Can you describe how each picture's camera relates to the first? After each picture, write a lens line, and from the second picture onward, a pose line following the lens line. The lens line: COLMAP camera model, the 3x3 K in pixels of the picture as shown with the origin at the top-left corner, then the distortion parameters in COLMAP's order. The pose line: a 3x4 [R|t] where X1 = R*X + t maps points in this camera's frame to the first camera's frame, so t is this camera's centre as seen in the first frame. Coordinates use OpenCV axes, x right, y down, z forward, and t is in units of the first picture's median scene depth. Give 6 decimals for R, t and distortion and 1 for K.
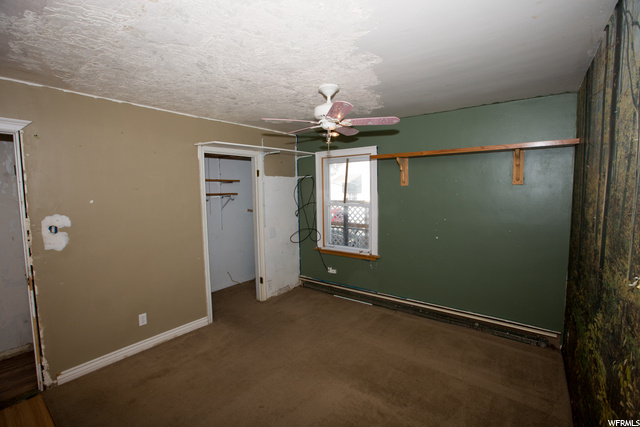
lens RADIAL K [[288.8, 0, 319.5], [0, 288.8, 215.8], [0, 0, 1]] dist [-0.047711, 0.003667]
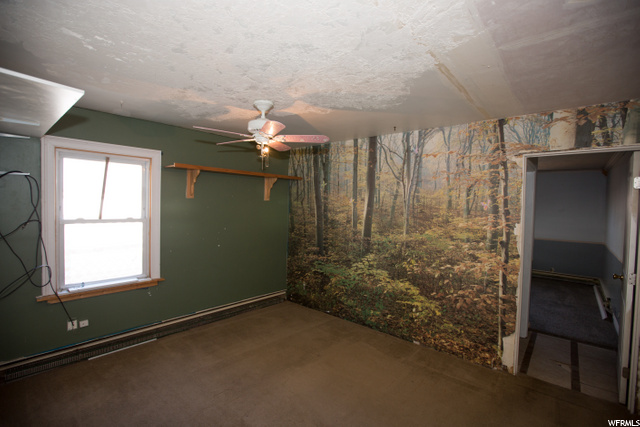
lens RADIAL K [[288.8, 0, 321.6], [0, 288.8, 211.3], [0, 0, 1]] dist [-0.047711, 0.003667]
pose [[0.071581, -0.012093, 0.997361, -0.640317], [0.064373, 0.997898, 0.007479, -0.036623], [-0.995355, 0.063667, 0.072209, 0.482324]]
